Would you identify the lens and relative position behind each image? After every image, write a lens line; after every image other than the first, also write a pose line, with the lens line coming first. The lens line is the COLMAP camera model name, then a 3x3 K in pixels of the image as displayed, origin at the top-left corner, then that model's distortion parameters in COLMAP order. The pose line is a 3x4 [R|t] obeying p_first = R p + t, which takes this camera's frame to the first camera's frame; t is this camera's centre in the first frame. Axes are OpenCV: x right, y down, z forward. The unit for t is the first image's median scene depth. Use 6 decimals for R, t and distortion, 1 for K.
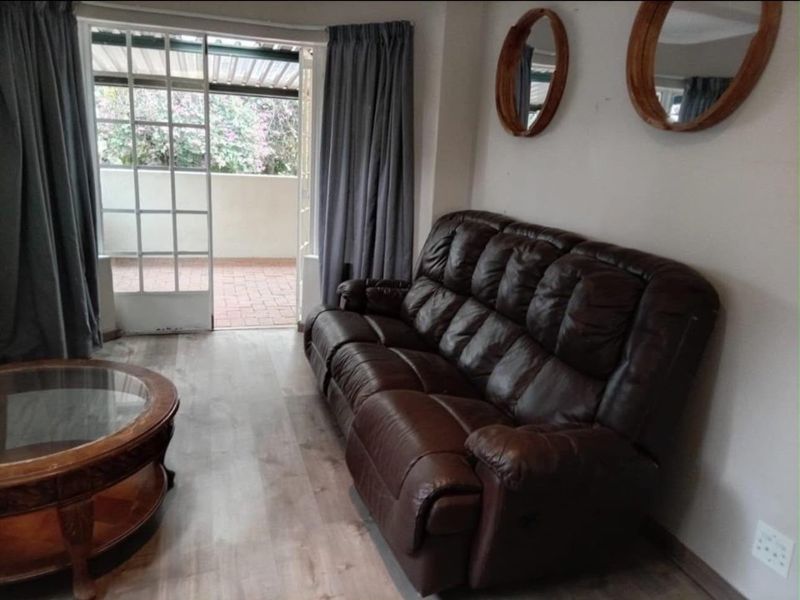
lens RADIAL K [[594.9, 0, 394.9], [0, 594.9, 303.4], [0, 0, 1]] dist [0.029344, -0.060965]
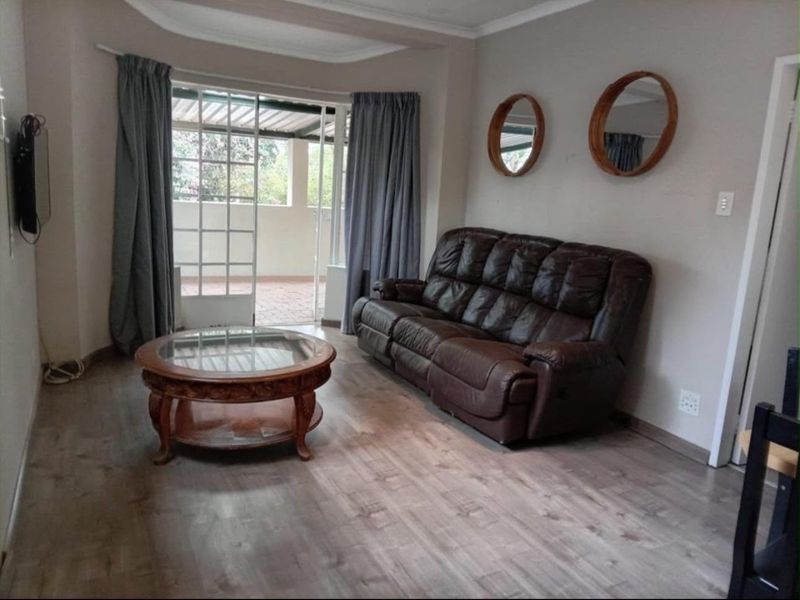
lens RADIAL K [[594.9, 0, 402.1], [0, 594.9, 296.4], [0, 0, 1]] dist [0.029344, -0.060965]
pose [[0.985716, -0.020637, 0.167146, -0.327398], [0.031118, 0.997693, -0.060334, 0.104551], [-0.165515, 0.064674, 0.984084, -0.418195]]
